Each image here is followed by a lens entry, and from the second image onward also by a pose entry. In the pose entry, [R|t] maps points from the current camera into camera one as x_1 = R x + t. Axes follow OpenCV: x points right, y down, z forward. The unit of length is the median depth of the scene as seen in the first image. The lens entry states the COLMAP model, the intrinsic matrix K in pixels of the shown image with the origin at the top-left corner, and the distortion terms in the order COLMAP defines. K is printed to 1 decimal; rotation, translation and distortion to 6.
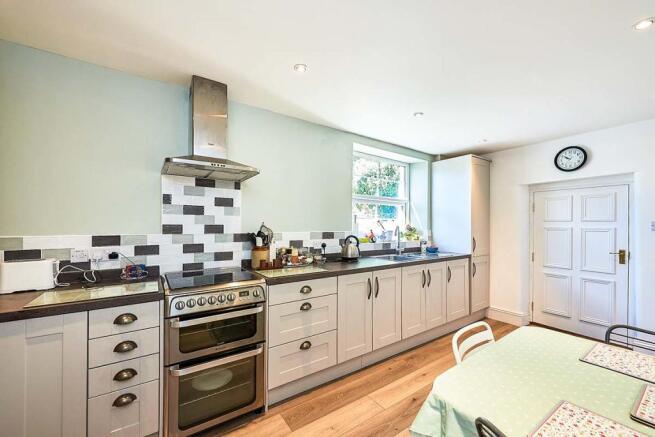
lens RADIAL K [[267.5, 0, 328.6], [0, 267.5, 222.5], [0, 0, 1]] dist [-0.002536, 0.000180]
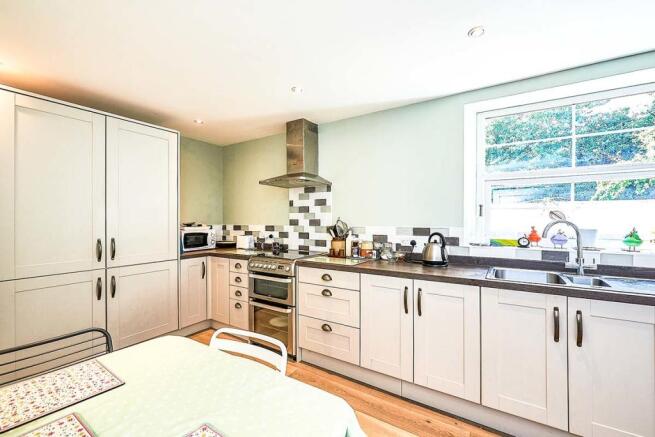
lens RADIAL K [[267.5, 0, 328.5], [0, 267.5, 219.0], [0, 0, 1]] dist [-0.002536, 0.000180]
pose [[0.382279, -0.006874, -0.924021, 0.900404], [0.010329, 0.999942, -0.003166, 0.011445], [0.923989, -0.008334, 0.382328, 0.559053]]
